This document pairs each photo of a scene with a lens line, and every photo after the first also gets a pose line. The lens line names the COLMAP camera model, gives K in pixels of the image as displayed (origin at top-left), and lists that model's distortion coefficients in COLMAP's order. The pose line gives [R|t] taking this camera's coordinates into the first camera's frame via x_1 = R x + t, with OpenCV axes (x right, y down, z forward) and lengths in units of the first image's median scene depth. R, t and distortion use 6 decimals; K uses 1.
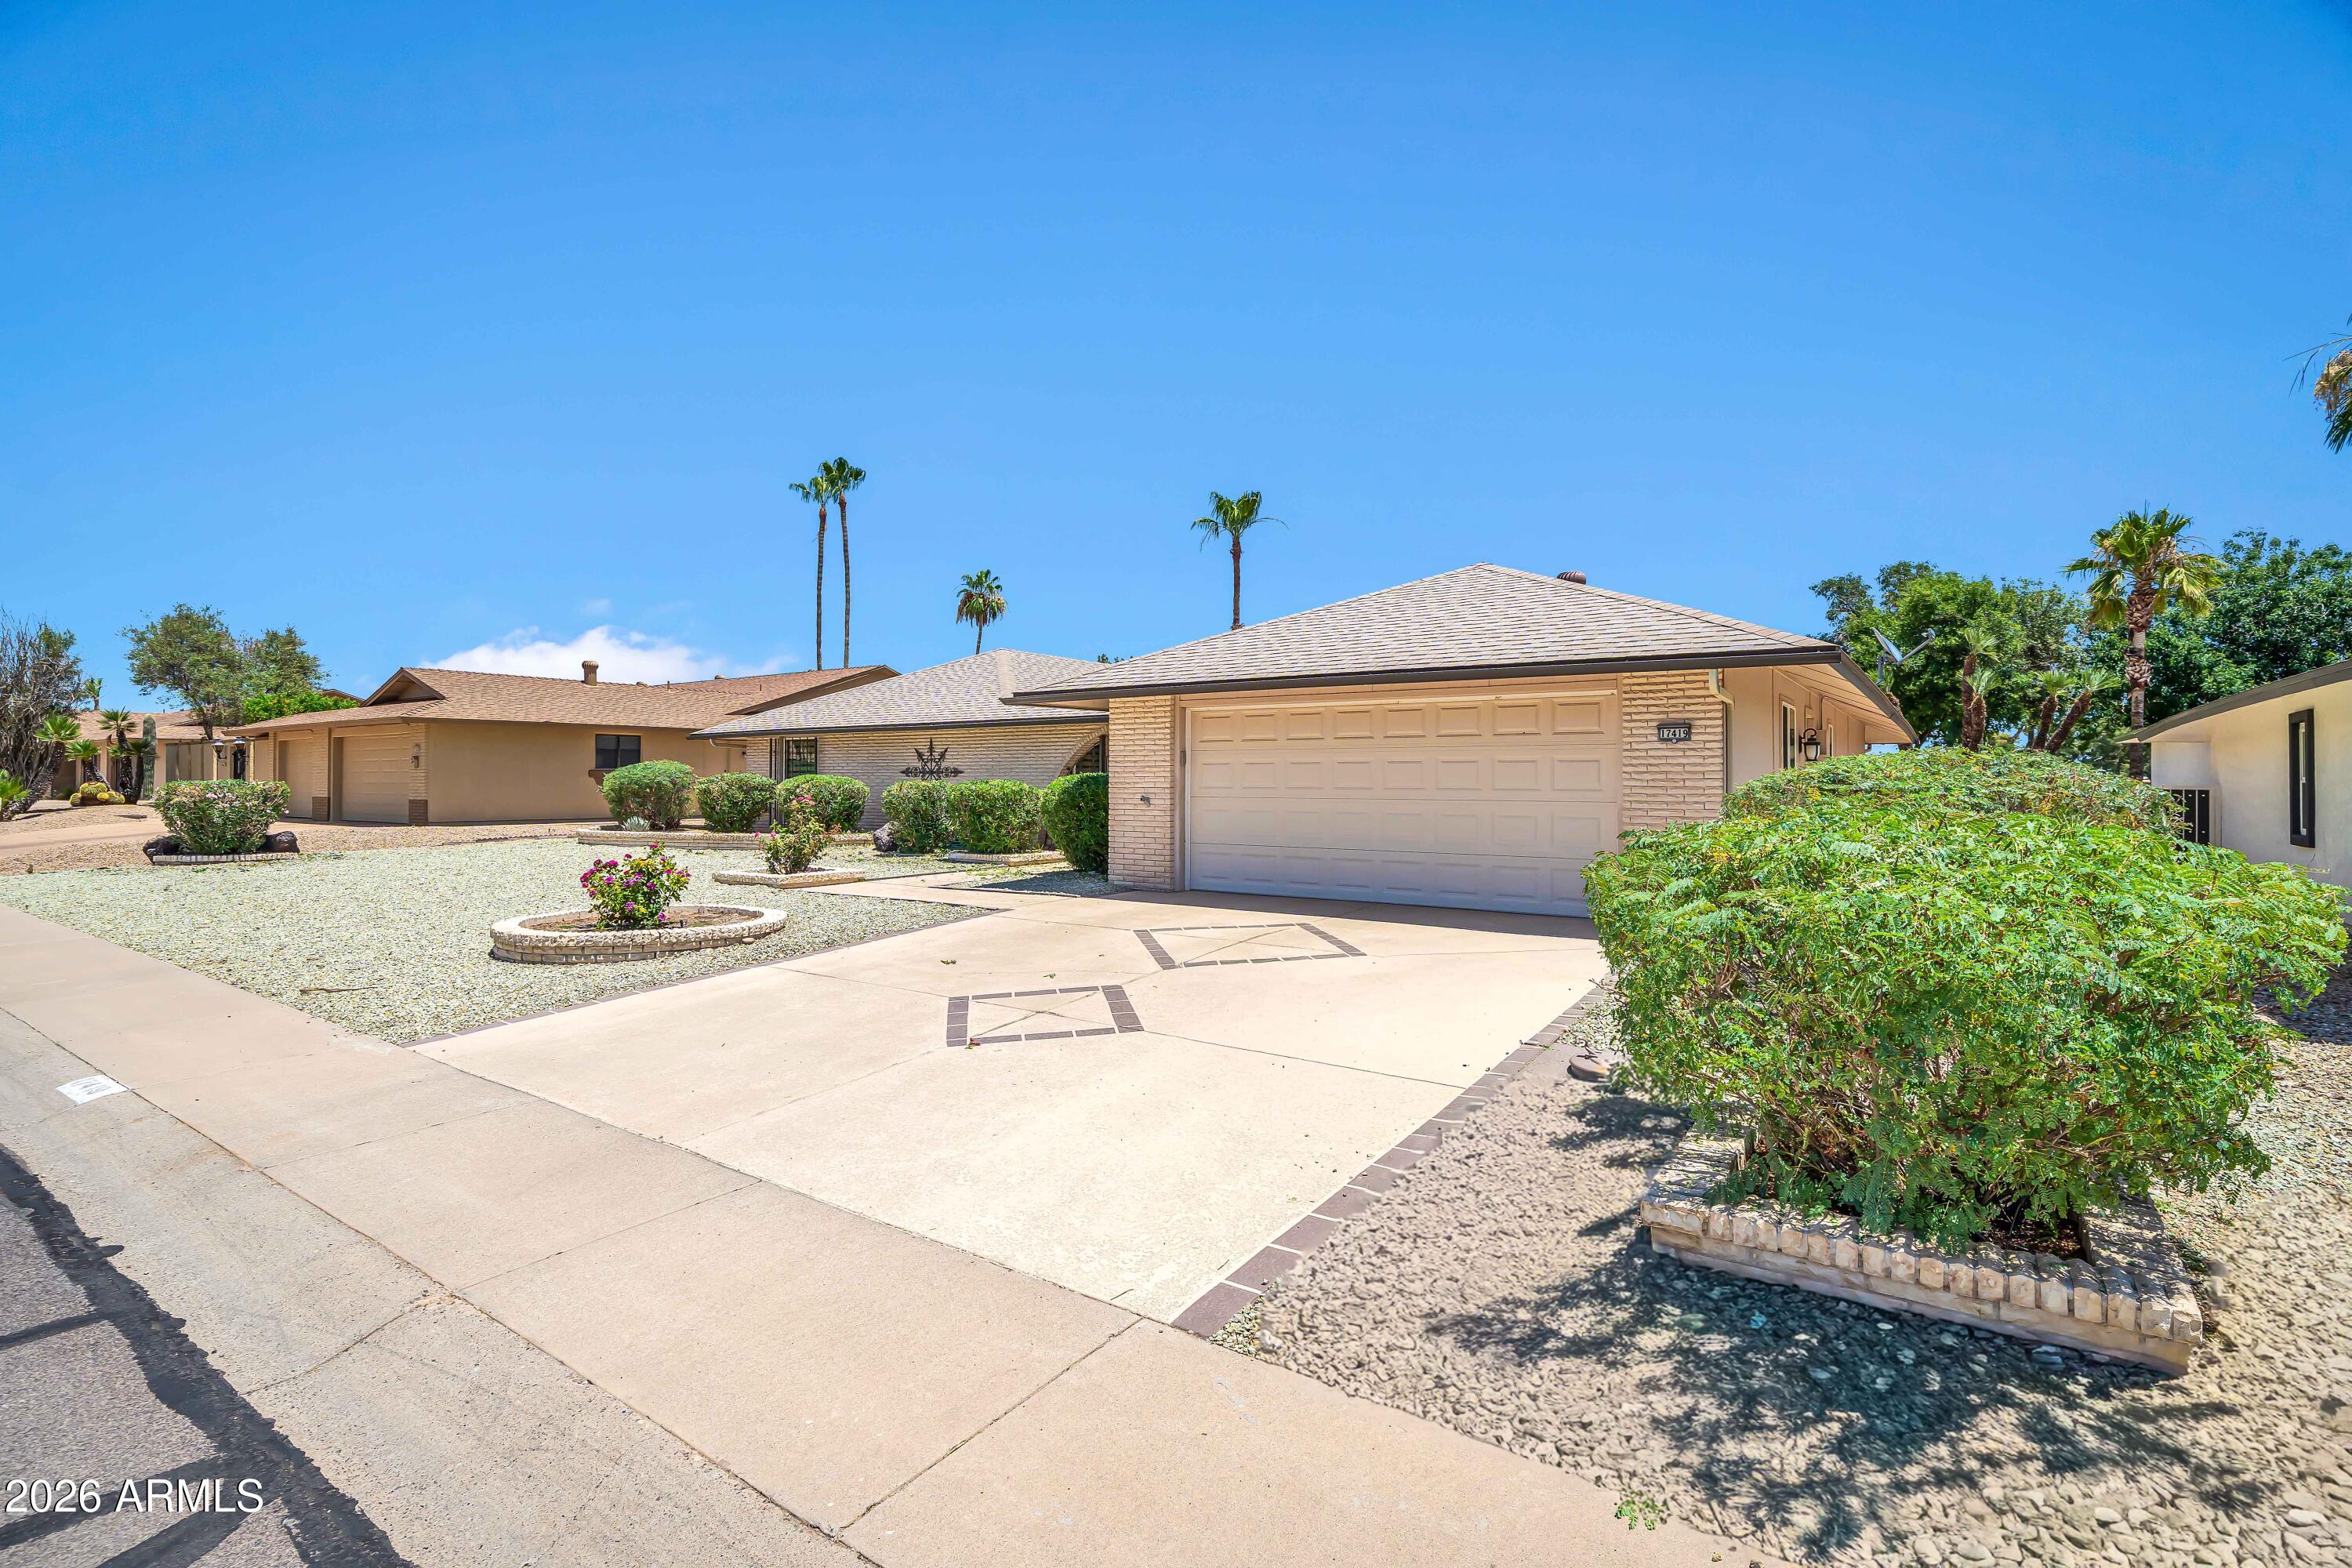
lens RADIAL K [[1118.6, 0, 1162.4], [0, 1118.6, 787.2], [0, 0, 1]] dist [0.004115, 0.000025]
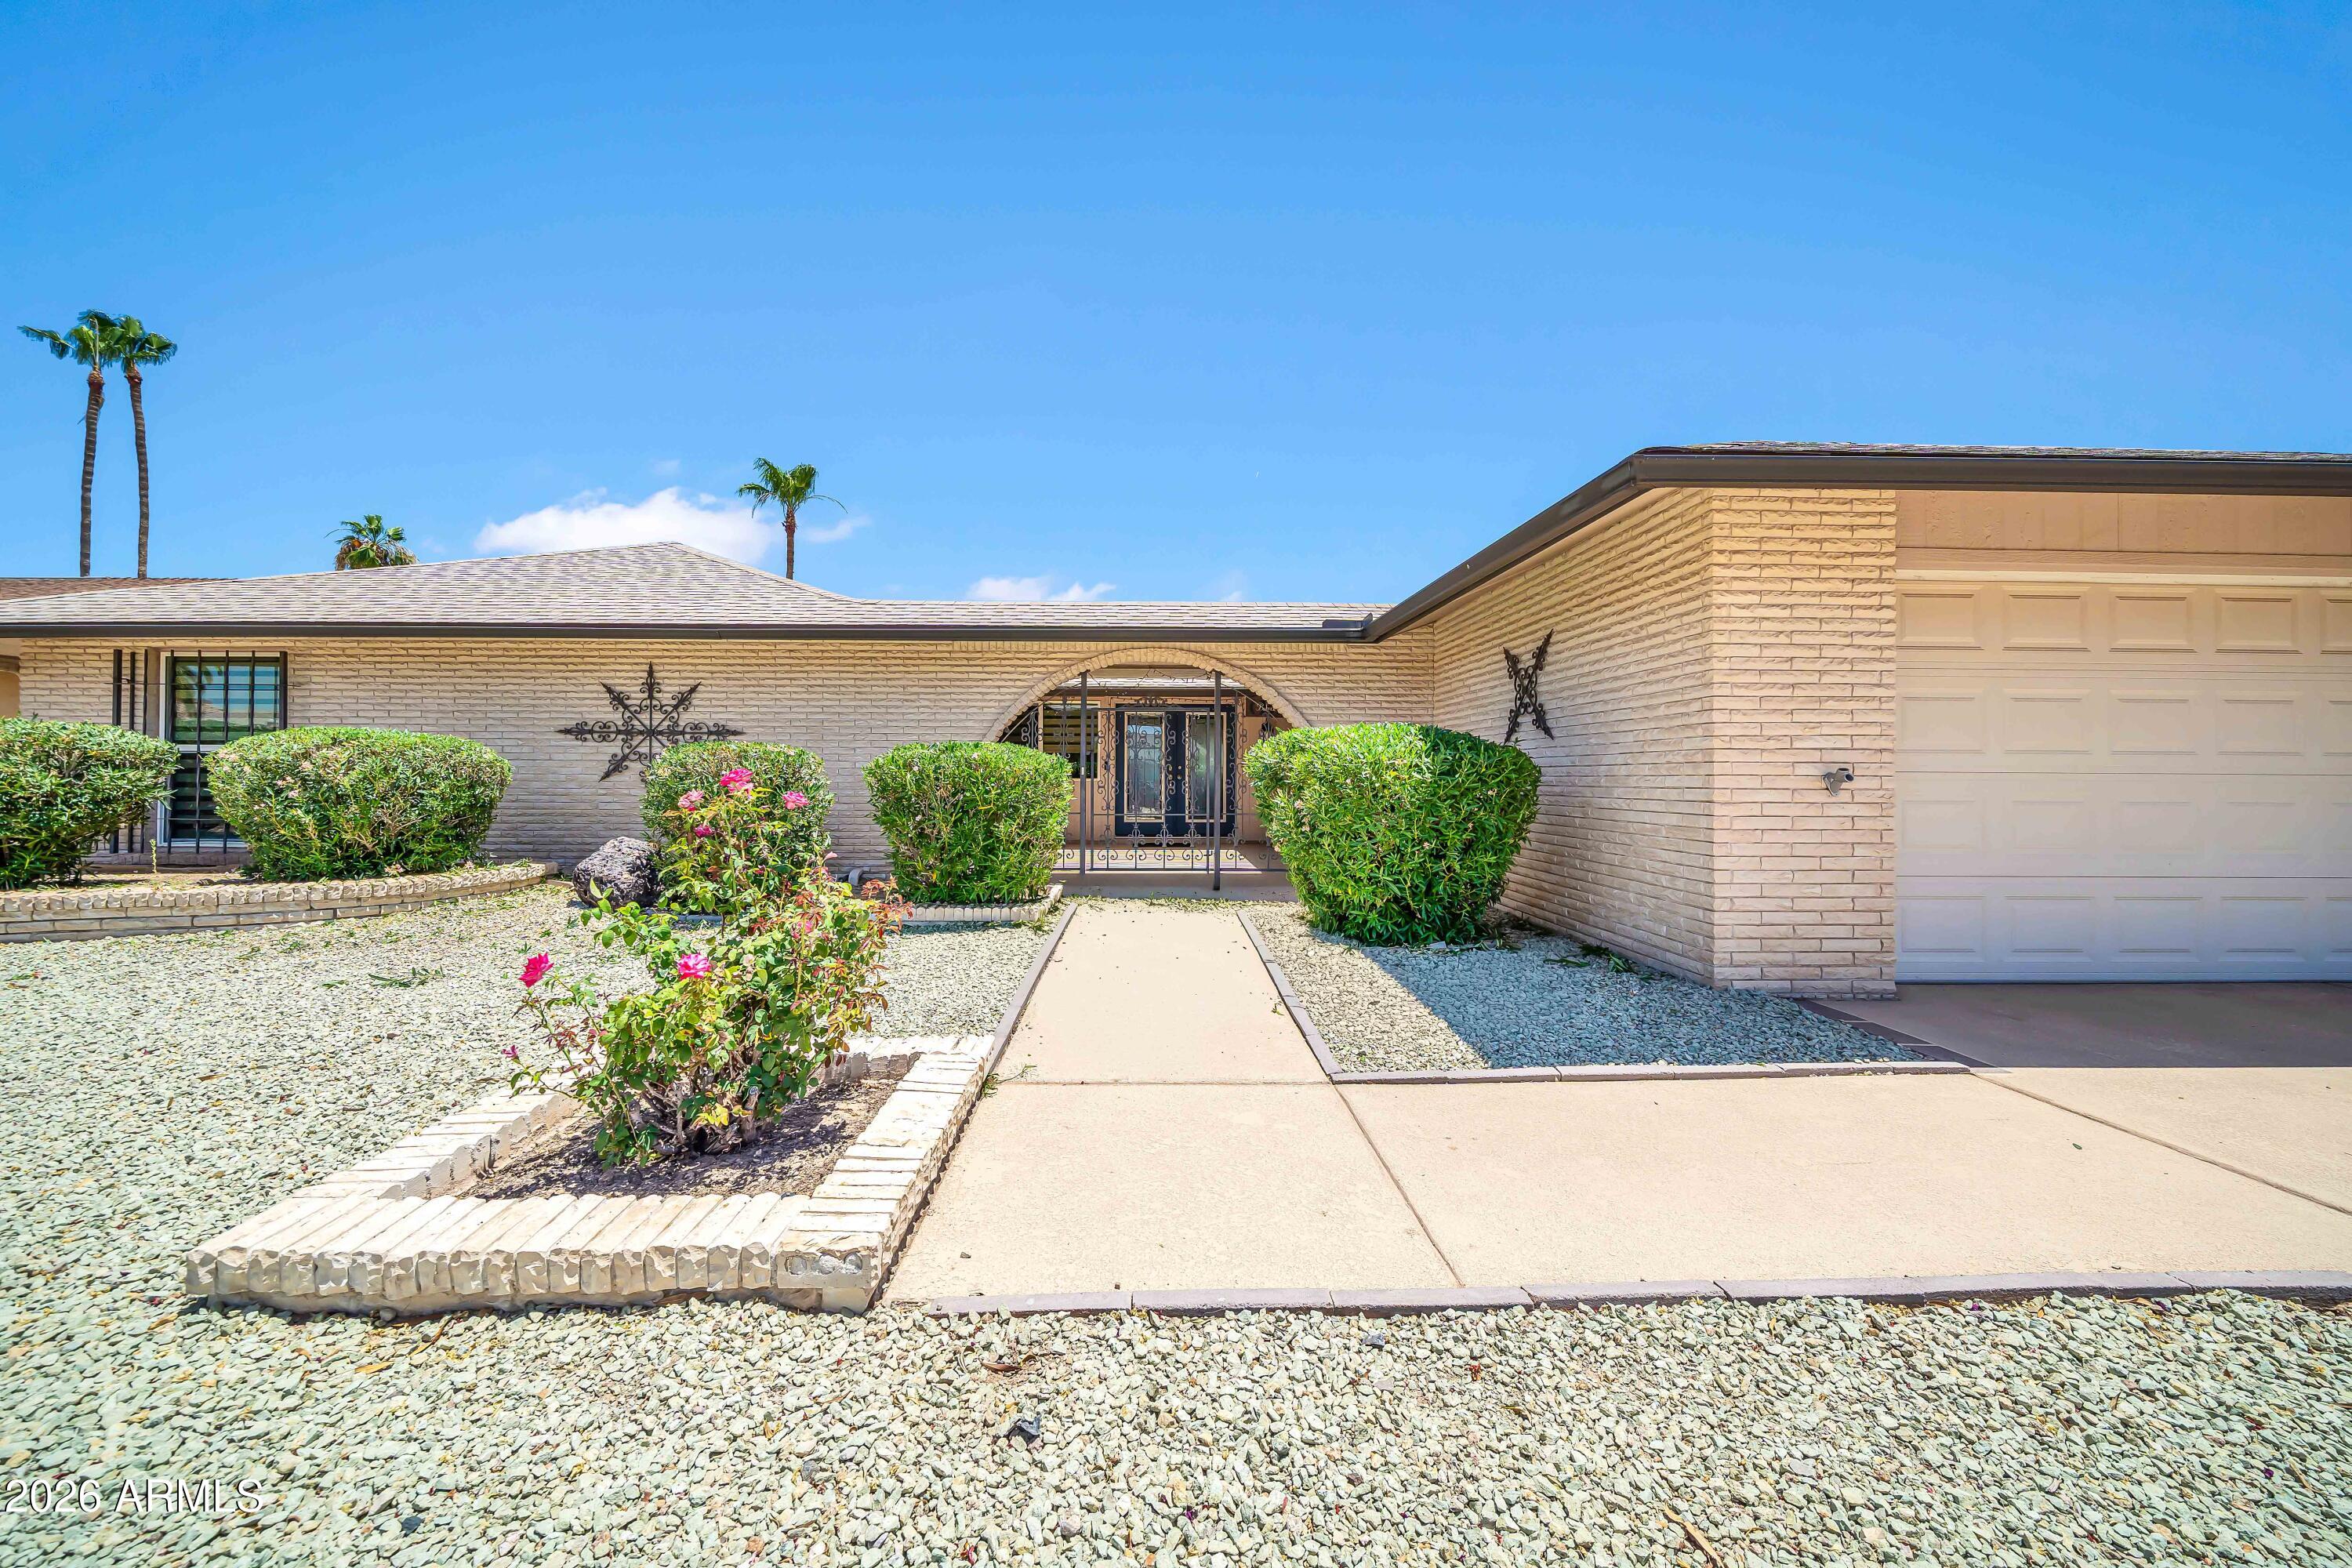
lens RADIAL K [[855.9, 0, 1172.6], [0, 855.9, 773.1], [0, 0, 1]] dist [-0.003048, -0.000252]
pose [[0.804075, 0.003075, 0.594520, -0.102125], [0.000922, 0.999979, -0.006419, 0.003056], [-0.594527, 0.005709, 0.804055, 0.231853]]
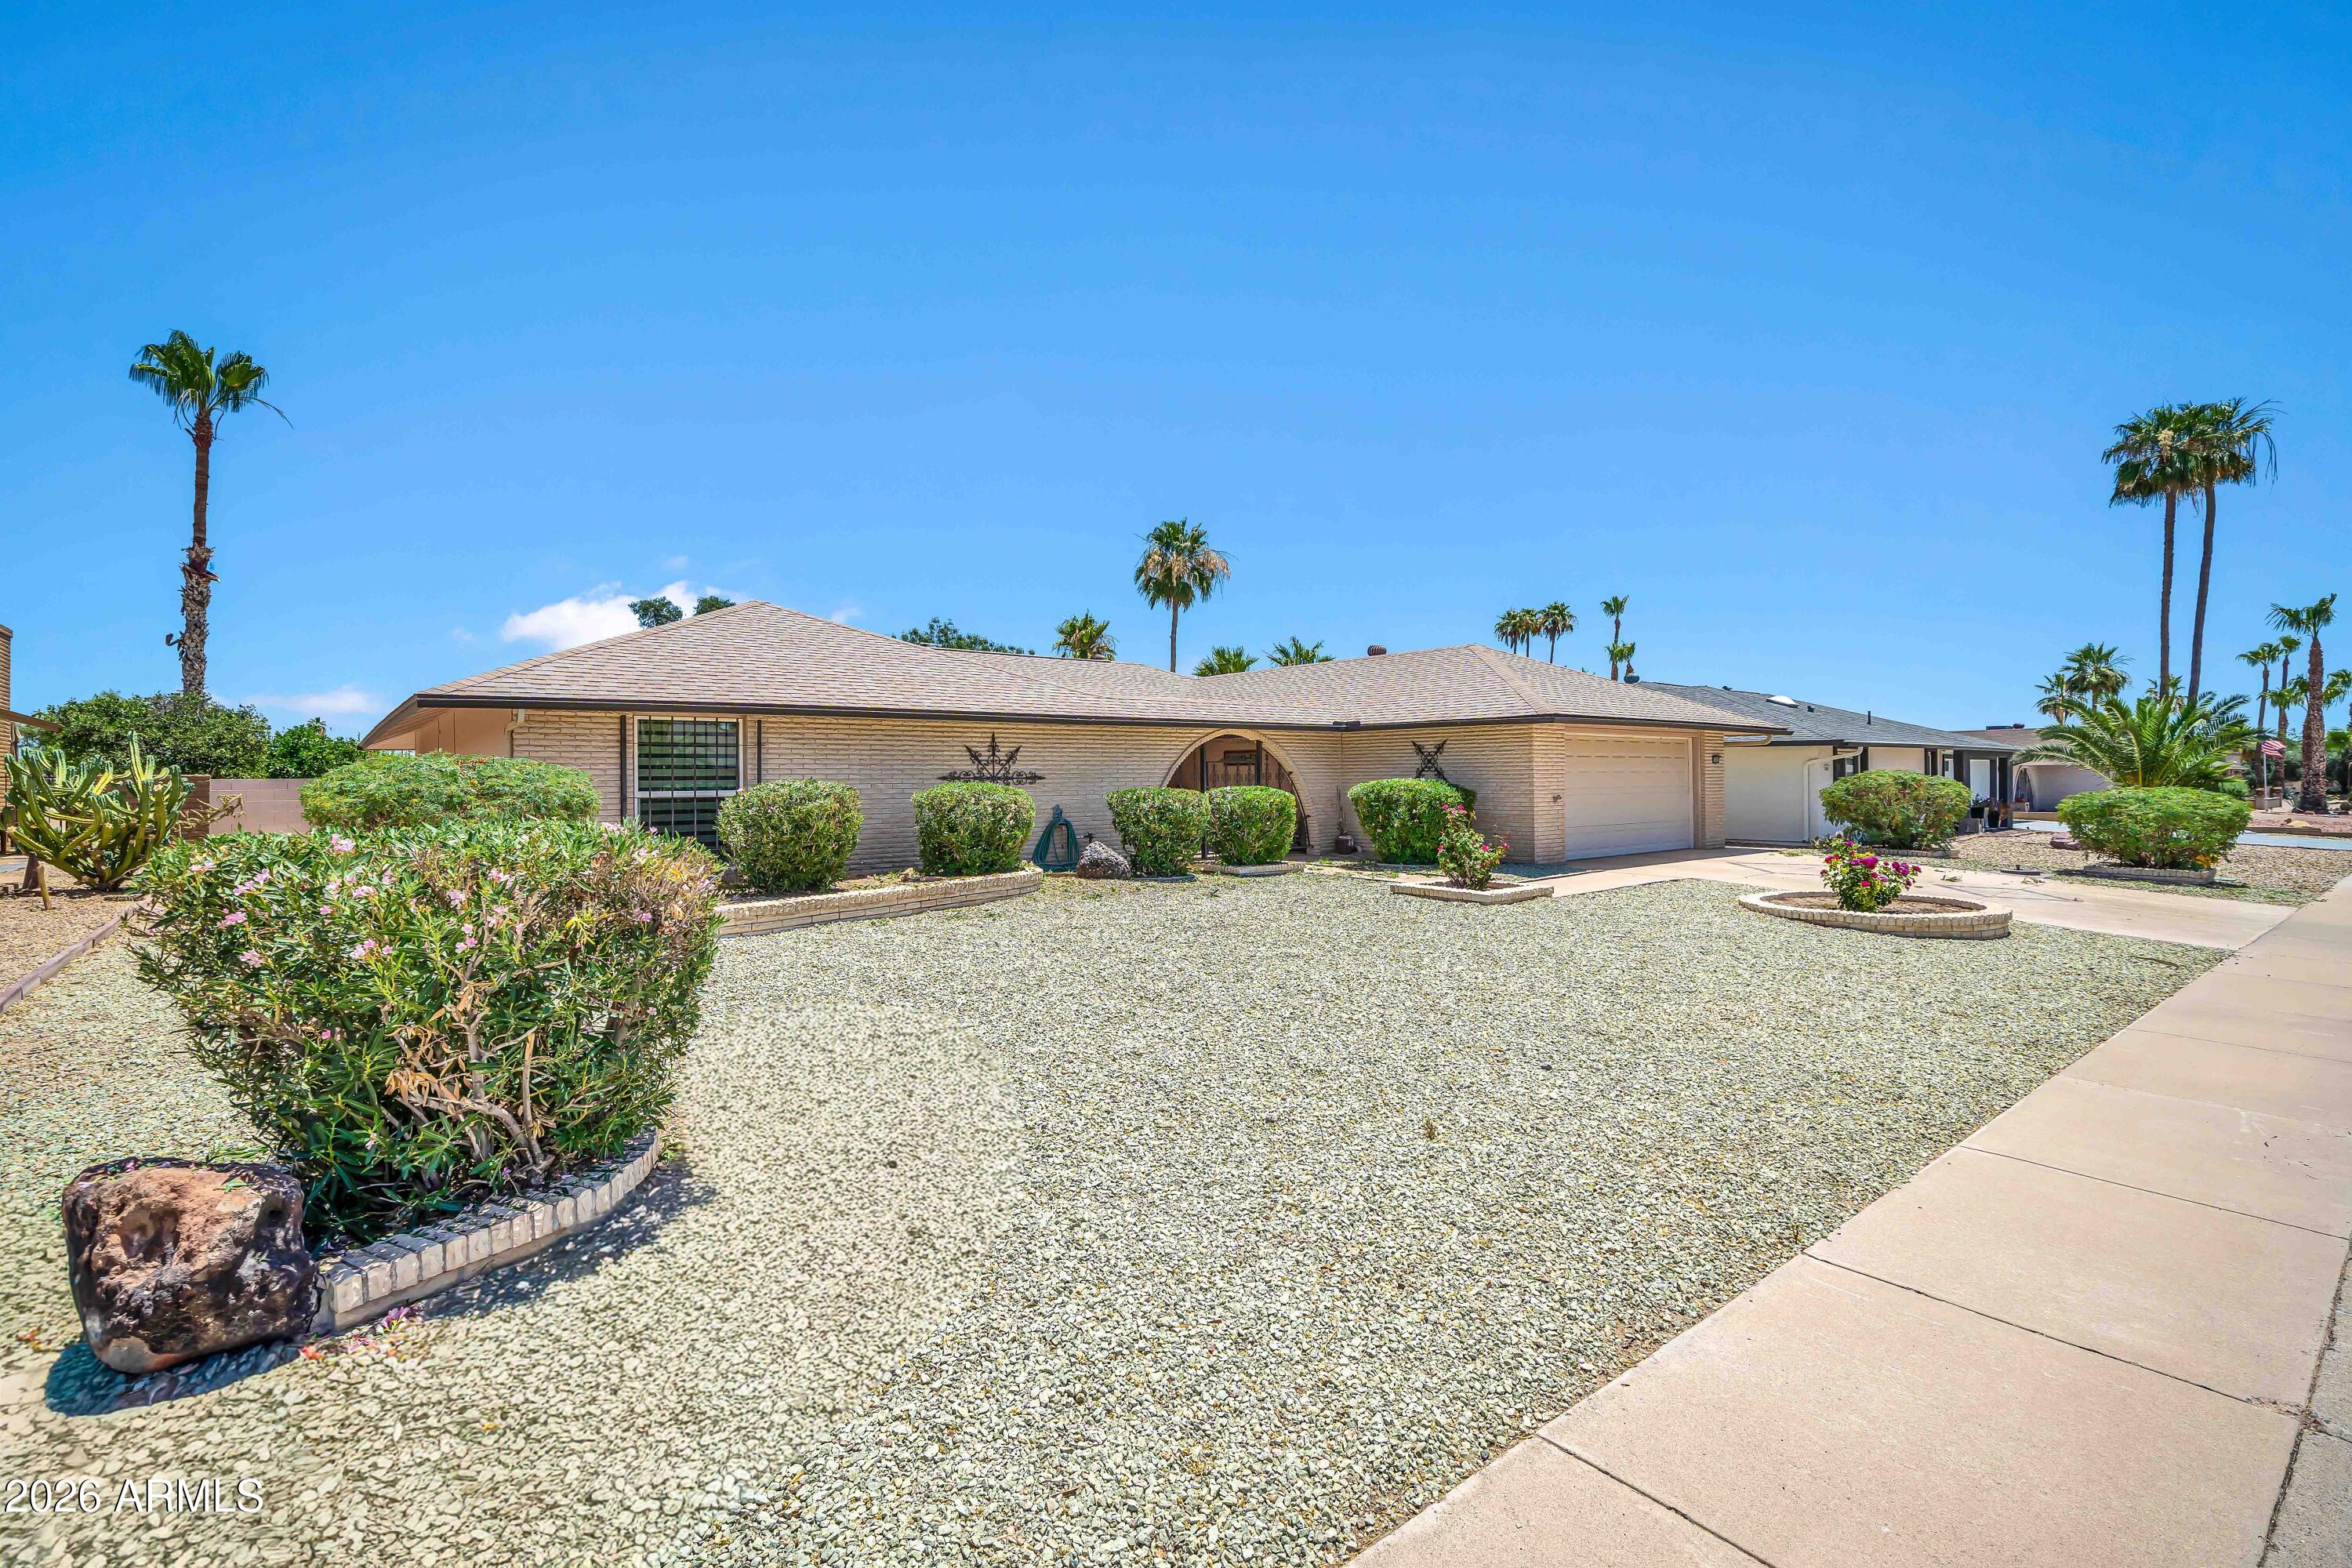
lens RADIAL K [[1036.9, 0, 1179.9], [0, 1036.9, 782.2], [0, 0, 1]] dist [0.000004, 0.000043]
pose [[0.287753, -0.008852, 0.957664, -0.351508], [0.010466, 0.999927, 0.006098, -0.005529], [-0.957647, 0.008268, 0.287825, 0.280580]]
